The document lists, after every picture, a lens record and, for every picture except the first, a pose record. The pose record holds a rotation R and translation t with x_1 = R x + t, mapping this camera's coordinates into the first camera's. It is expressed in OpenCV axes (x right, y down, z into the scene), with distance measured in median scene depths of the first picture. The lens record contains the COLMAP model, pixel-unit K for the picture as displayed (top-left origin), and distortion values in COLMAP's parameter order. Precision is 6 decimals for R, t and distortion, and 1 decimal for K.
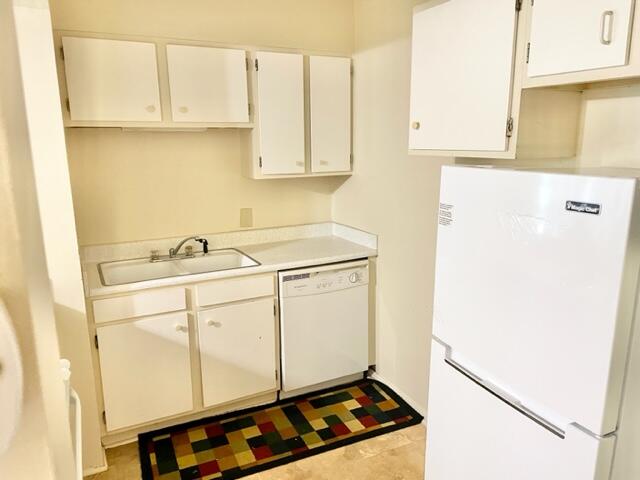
lens RADIAL K [[481.9, 0, 320.0], [0, 481.9, 240.0], [0, 0, 1]] dist [0.044581, -0.067758]
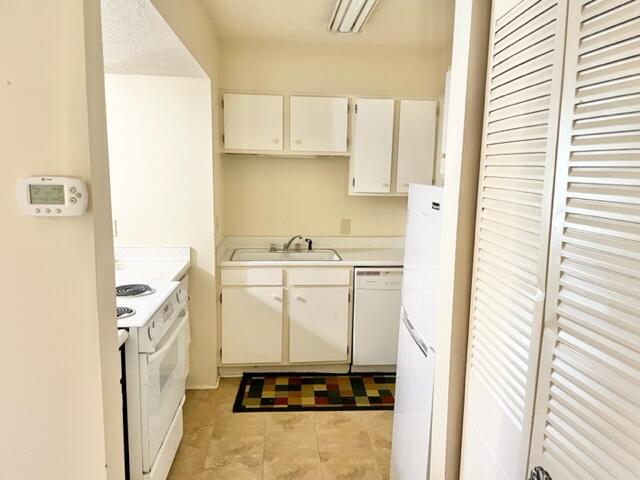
lens RADIAL K [[481.9, 0, 320.0], [0, 481.9, 240.0], [0, 0, 1]] dist [0.044581, -0.067758]
pose [[0.928379, 0.082895, -0.362272, 0.286444], [-0.104696, 0.993662, -0.040931, 0.055750], [0.356583, 0.075928, 0.931173, -0.228506]]
